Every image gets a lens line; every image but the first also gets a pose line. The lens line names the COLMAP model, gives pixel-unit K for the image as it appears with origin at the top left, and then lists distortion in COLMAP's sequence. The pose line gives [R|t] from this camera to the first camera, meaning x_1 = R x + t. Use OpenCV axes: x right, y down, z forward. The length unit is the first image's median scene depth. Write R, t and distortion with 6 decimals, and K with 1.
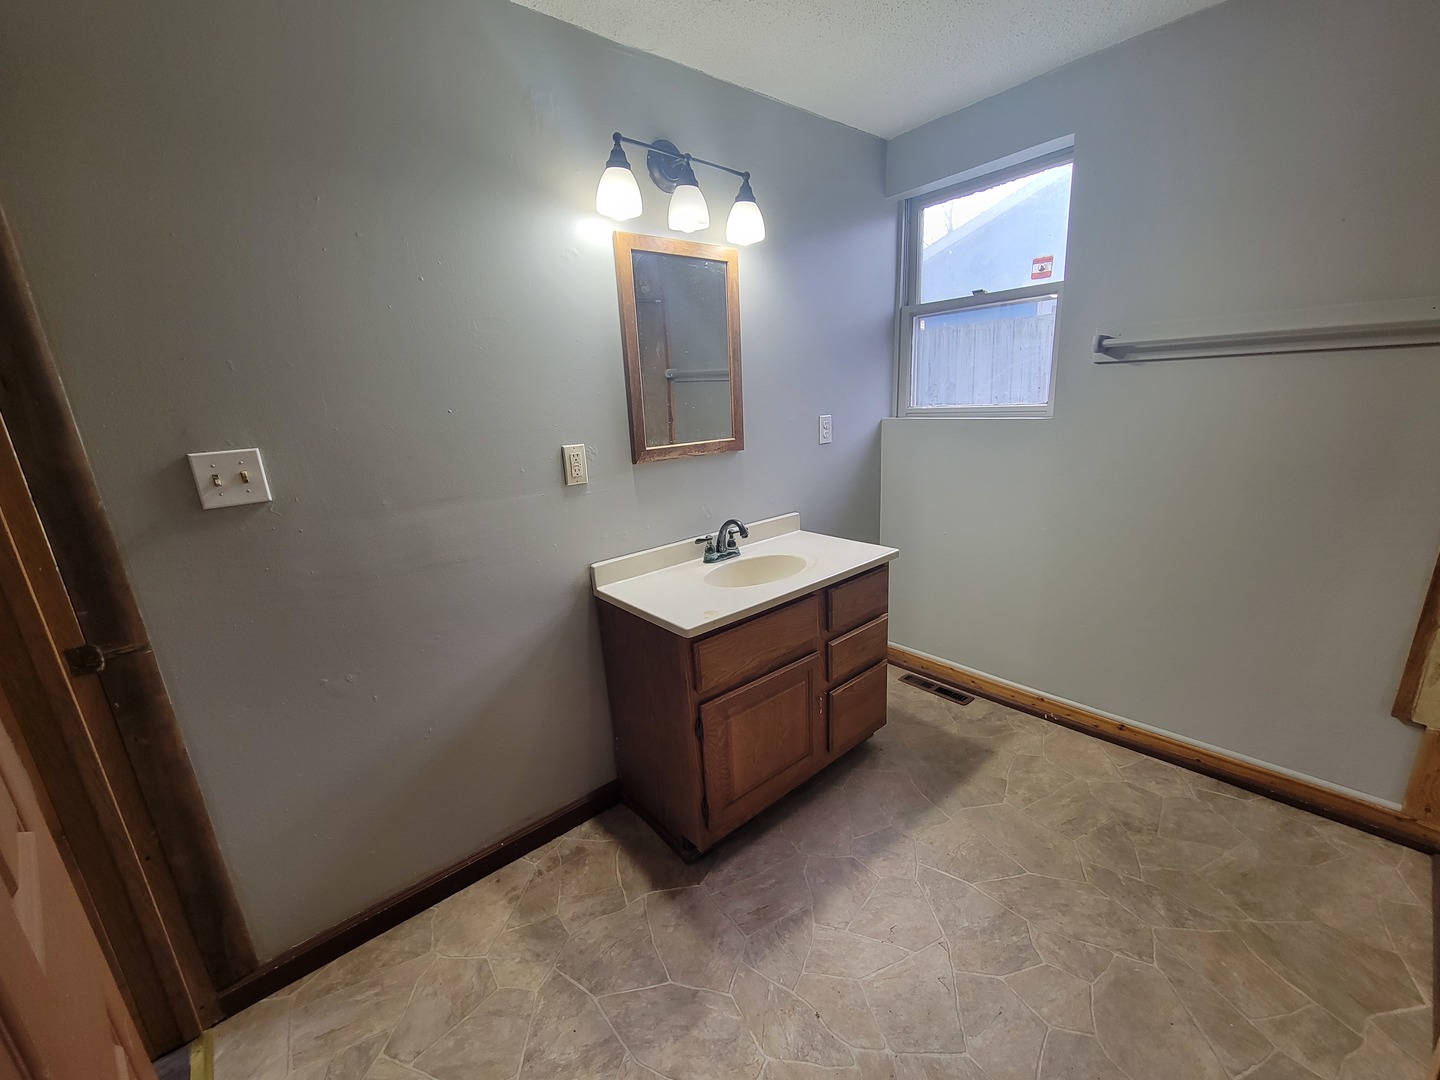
lens RADIAL K [[587.6, 0, 731.4], [0, 587.6, 550.0], [0, 0, 1]] dist [0.000900, -0.000490]
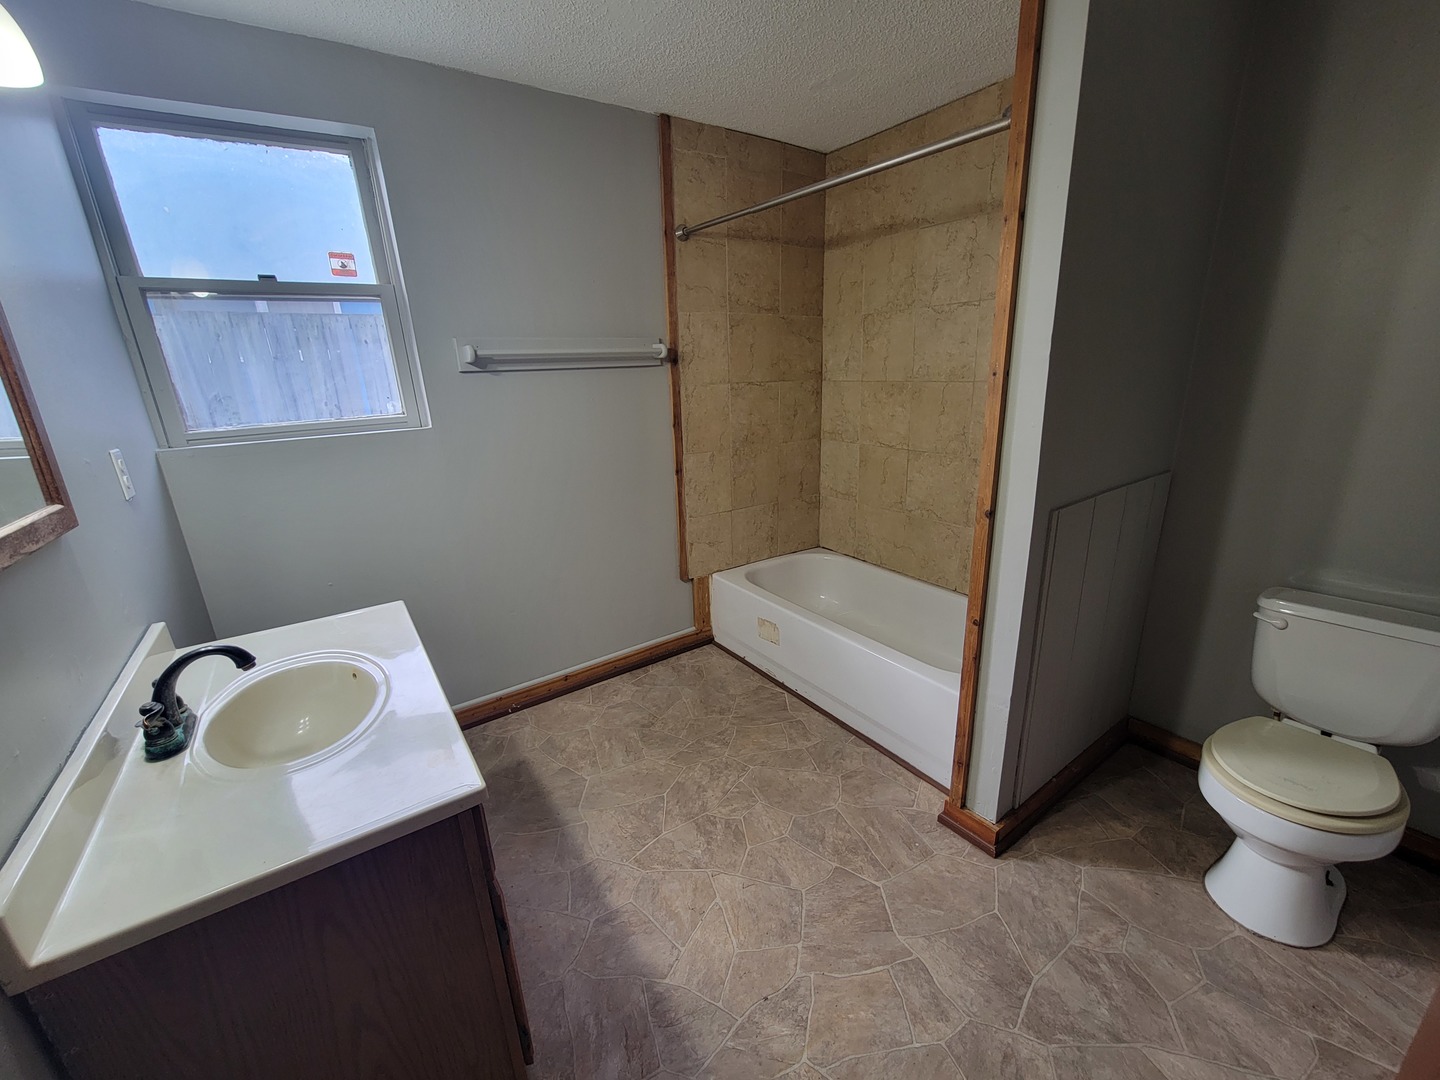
lens RADIAL K [[587.6, 0, 731.4], [0, 587.6, 550.0], [0, 0, 1]] dist [0.000900, -0.000490]
pose [[0.114441, -0.253491, 0.960544, -0.488782], [0.293514, 0.932359, 0.211083, -0.121889], [-0.949080, 0.257777, 0.181103, 0.519070]]
